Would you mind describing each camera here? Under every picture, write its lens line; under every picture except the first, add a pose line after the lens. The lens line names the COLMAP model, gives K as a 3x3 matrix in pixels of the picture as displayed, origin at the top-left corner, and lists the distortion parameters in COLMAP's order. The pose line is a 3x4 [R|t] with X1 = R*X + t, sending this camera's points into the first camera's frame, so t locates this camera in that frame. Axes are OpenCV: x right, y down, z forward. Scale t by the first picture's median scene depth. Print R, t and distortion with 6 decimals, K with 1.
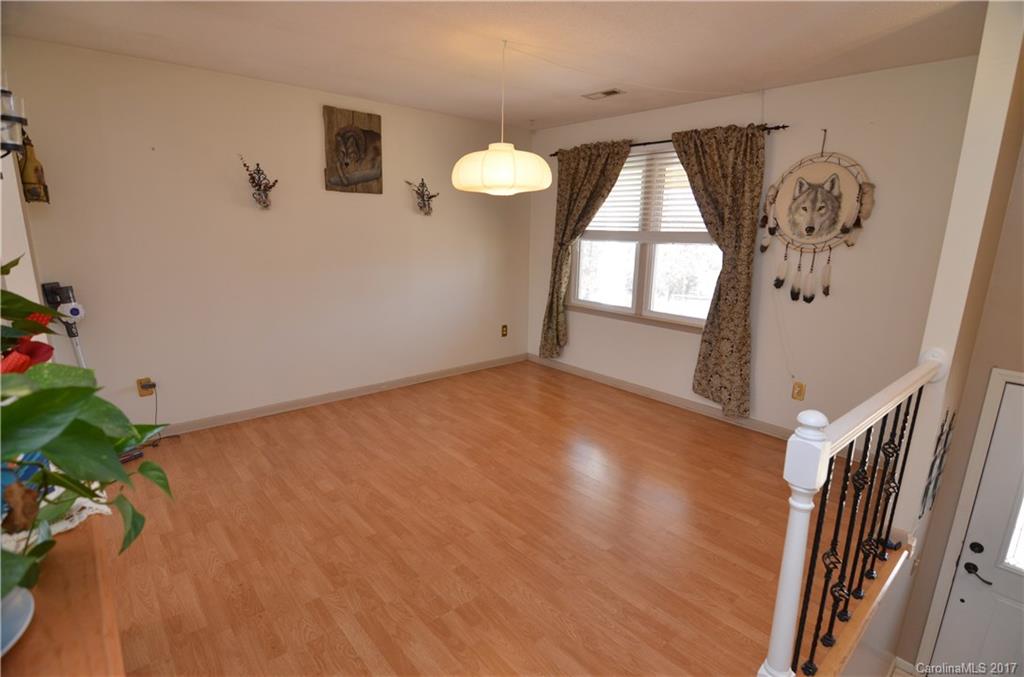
lens RADIAL K [[504.9, 0, 512.7], [0, 504.9, 347.0], [0, 0, 1]] dist [0.001249, -0.000013]
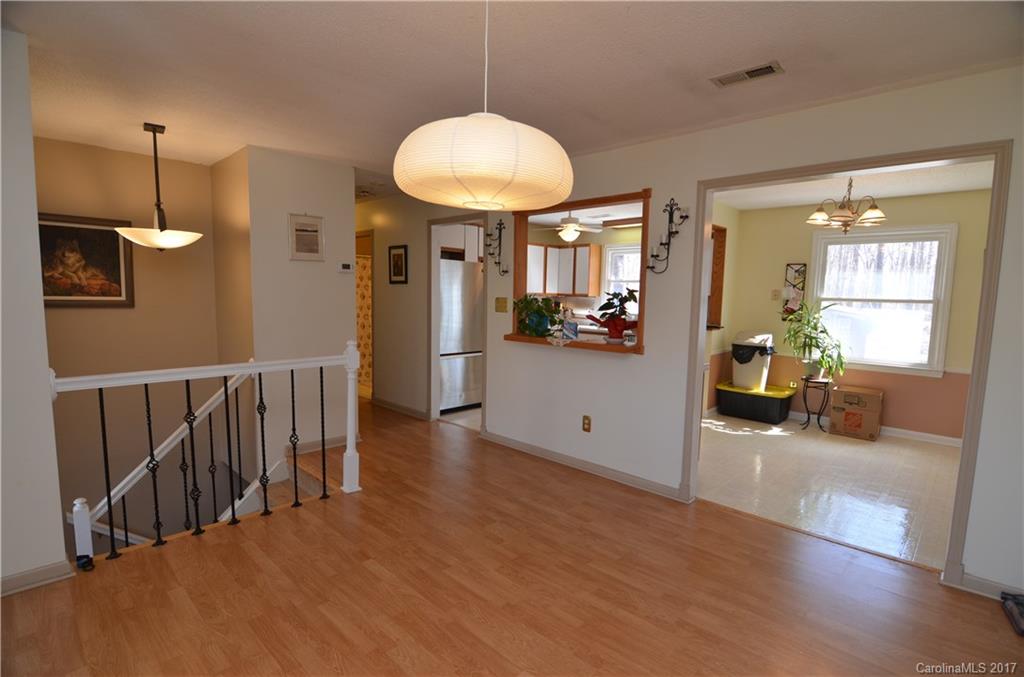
lens RADIAL K [[481.8, 0, 512.0], [0, 481.8, 338.5], [0, 0, 1]] dist [-0.000681, -0.000485]
pose [[-0.995071, -0.027210, -0.095354, -0.006706], [-0.056892, 0.944260, 0.324247, -0.405340], [0.081216, 0.328074, -0.941154, 1.848528]]
